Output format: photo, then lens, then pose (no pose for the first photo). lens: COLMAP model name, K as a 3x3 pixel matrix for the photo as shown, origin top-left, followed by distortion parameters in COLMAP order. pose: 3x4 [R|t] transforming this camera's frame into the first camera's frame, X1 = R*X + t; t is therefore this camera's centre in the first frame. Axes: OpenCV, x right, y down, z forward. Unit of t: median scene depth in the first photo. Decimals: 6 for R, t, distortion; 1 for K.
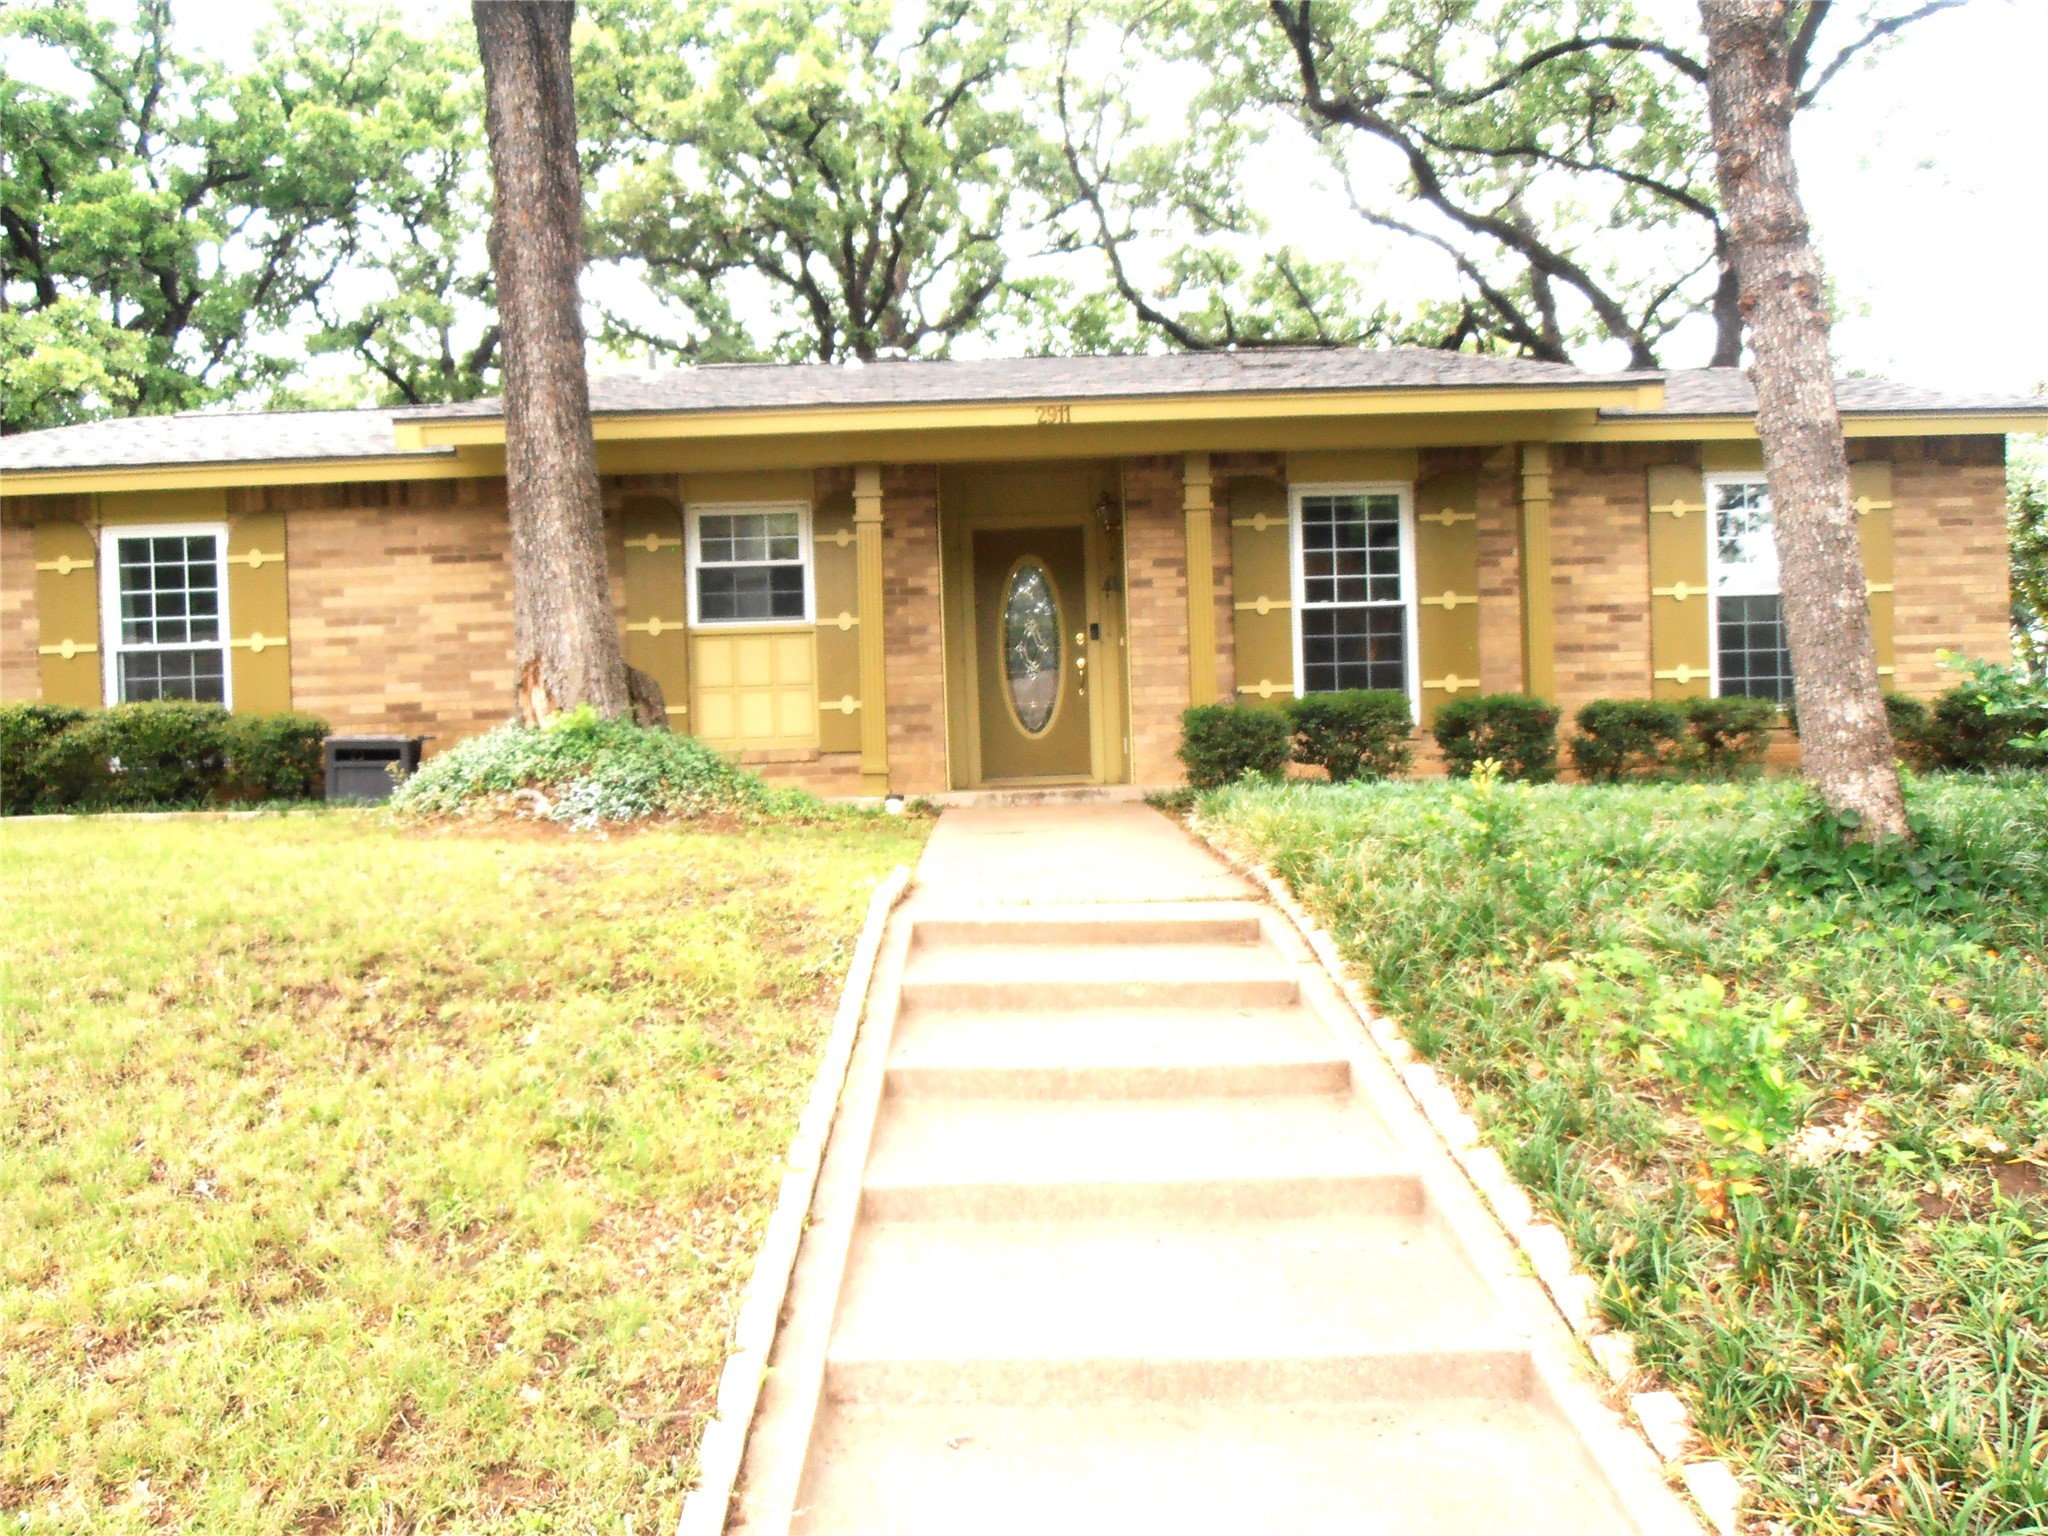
lens RADIAL K [[1443.4, 0, 1026.0], [0, 1443.4, 764.5], [0, 0, 1]] dist [-0.018355, 0.016551]
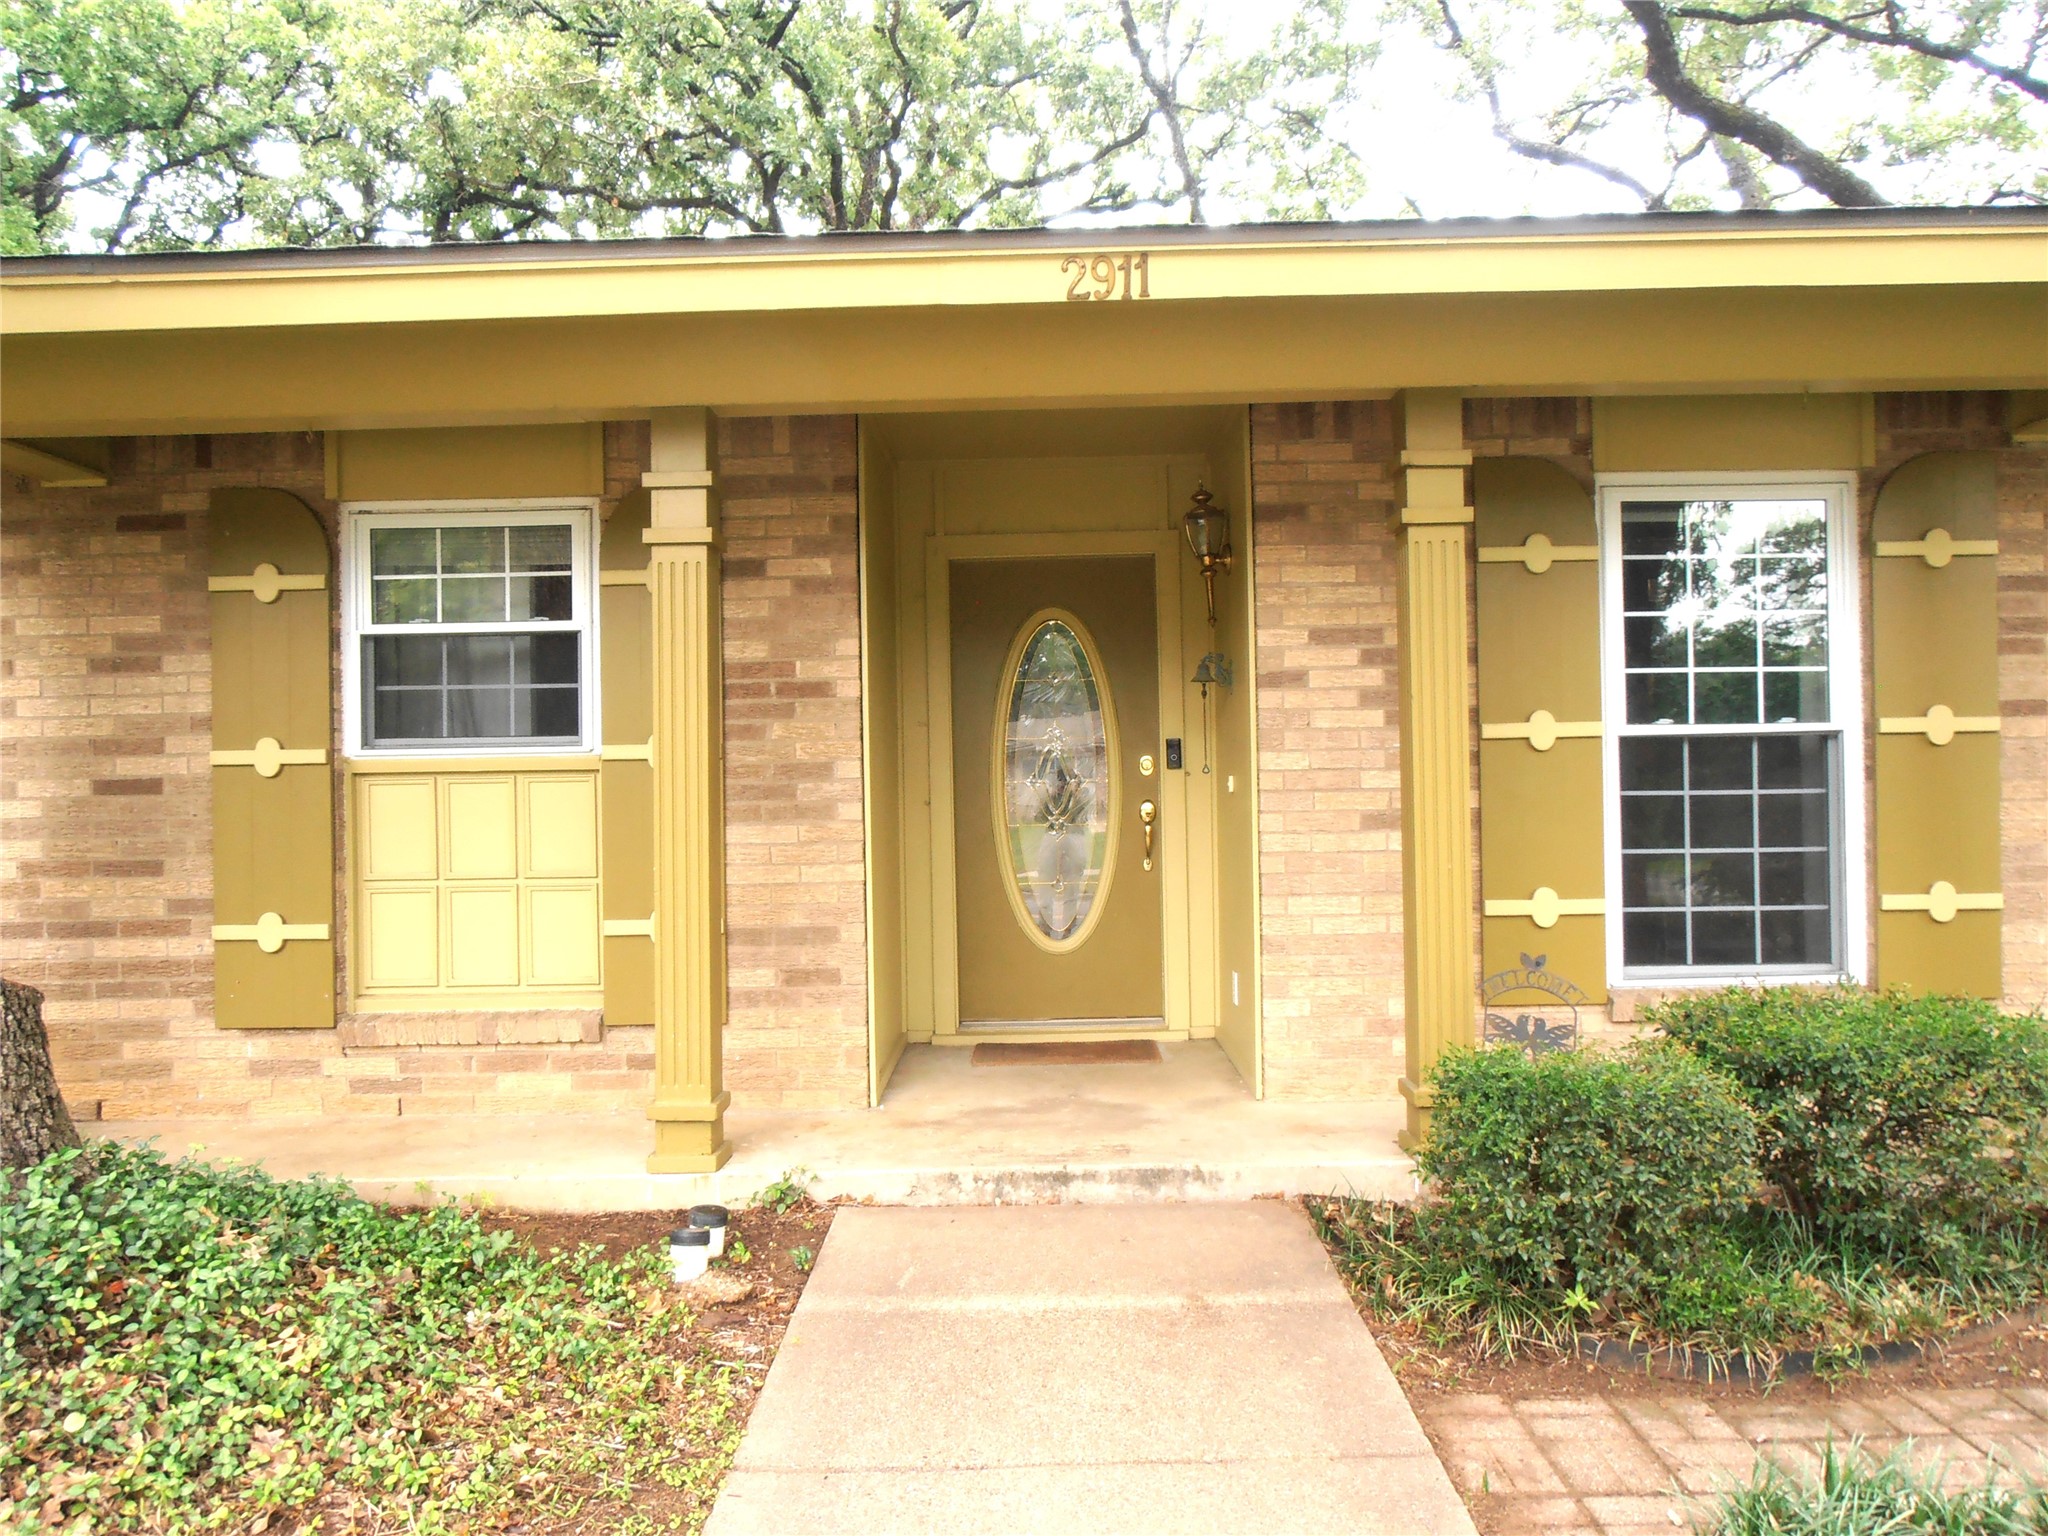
lens RADIAL K [[1437.2, 0, 1027.1], [0, 1437.2, 776.9], [0, 0, 1]] dist [-0.025329, 0.024260]
pose [[0.999523, 0.015194, -0.026887, 0.008637], [-0.015417, 0.999848, -0.008105, -0.088552], [0.026759, 0.008515, 0.999606, 0.527446]]
